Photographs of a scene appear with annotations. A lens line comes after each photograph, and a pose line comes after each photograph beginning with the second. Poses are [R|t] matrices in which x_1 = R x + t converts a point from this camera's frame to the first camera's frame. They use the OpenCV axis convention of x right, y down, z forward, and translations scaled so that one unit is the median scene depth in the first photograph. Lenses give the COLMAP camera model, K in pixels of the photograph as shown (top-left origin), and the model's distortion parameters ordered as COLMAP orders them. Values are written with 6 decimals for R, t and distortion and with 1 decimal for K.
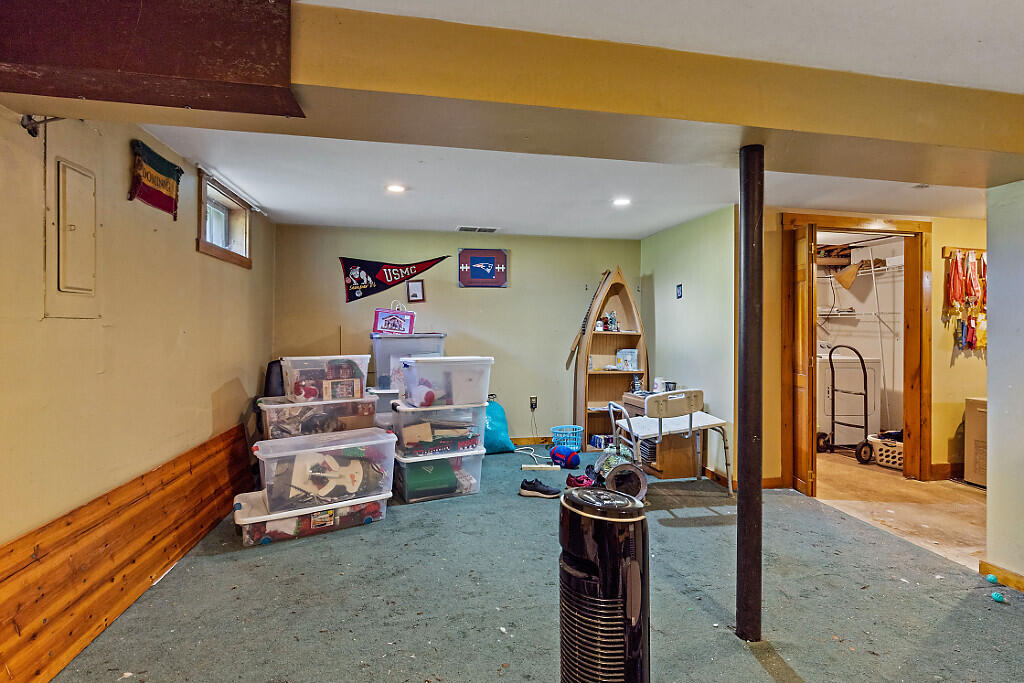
lens RADIAL K [[475.1, 0, 503.0], [0, 475.1, 321.9], [0, 0, 1]] dist [-0.000370, -0.001250]
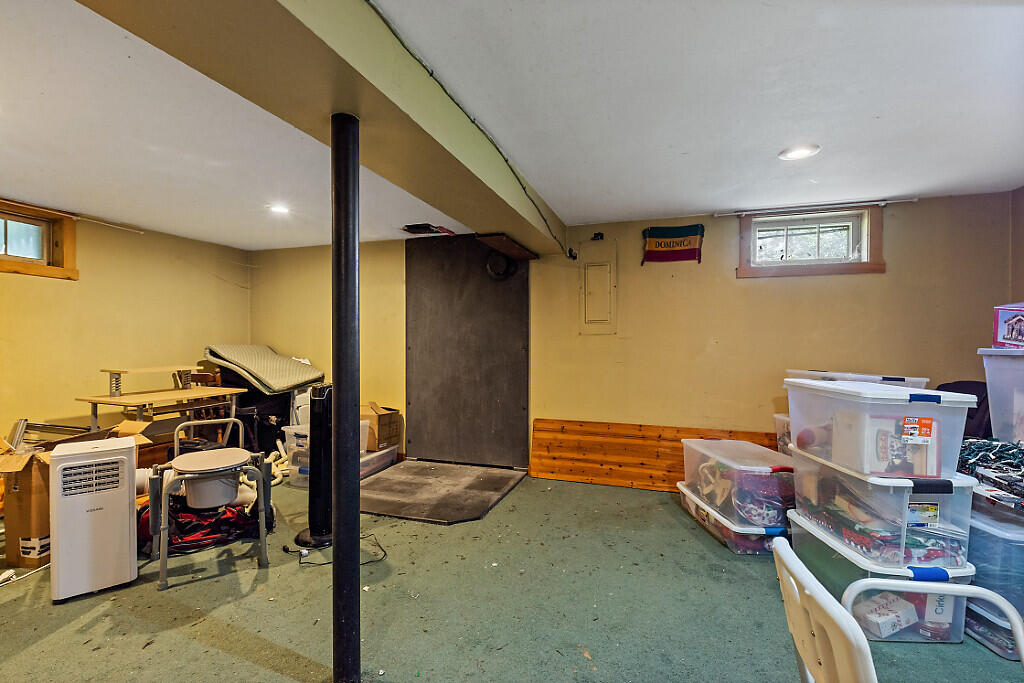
lens RADIAL K [[459.2, 0, 509.7], [0, 459.2, 349.5], [0, 0, 1]] dist [-0.000199, -0.000269]
pose [[-0.478166, 0.014918, -0.878143, 1.124656], [0.009607, 0.999885, 0.011755, 0.032038], [0.878217, -0.002815, -0.478254, 1.693403]]
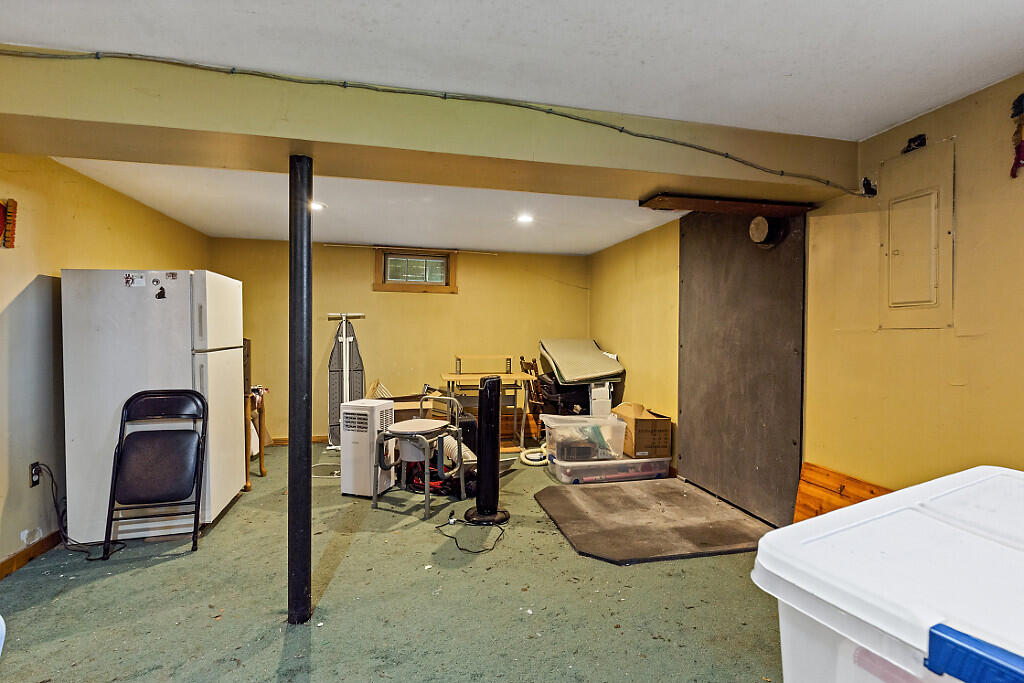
lens RADIAL K [[473.2, 0, 515.0], [0, 473.2, 339.4], [0, 0, 1]] dist [-0.000255, -0.001059]
pose [[-0.998104, -0.008586, -0.060954, 0.107111], [-0.008589, 0.999963, -0.000219, 0.025844], [0.060954, 0.000305, -0.998141, 2.126241]]
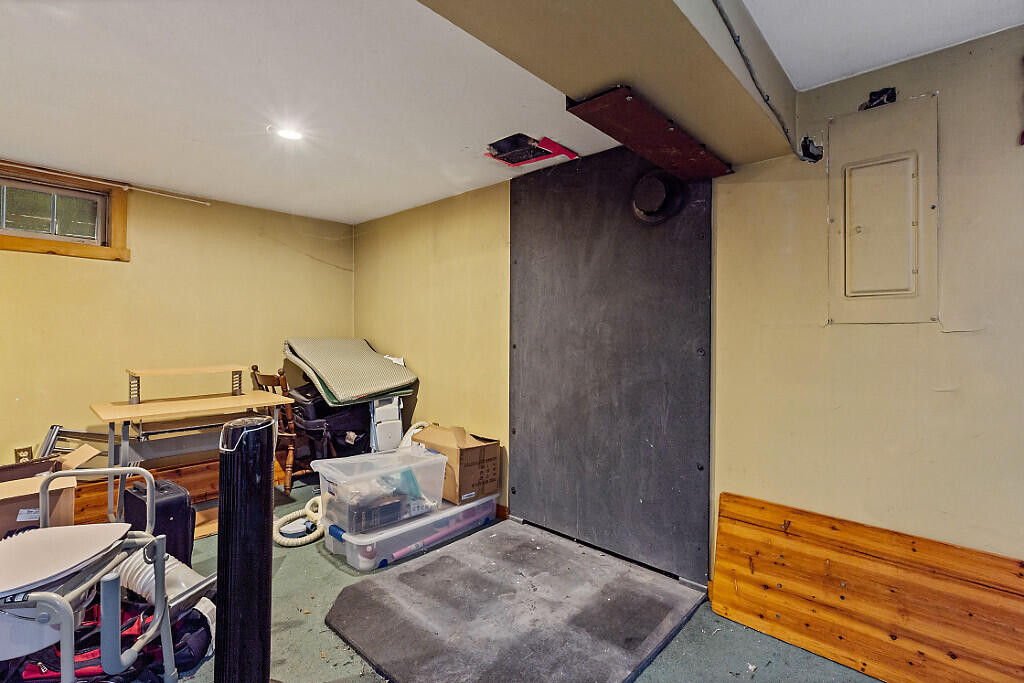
lens RADIAL K [[468.1, 0, 514.9], [0, 468.1, 333.0], [0, 0, 1]] dist [0.001525, -0.003894]
pose [[-0.790369, -0.005180, -0.612610, 0.219792], [0.001584, 0.999944, -0.010498, 0.020241], [0.612629, -0.009268, -0.790316, 1.329406]]
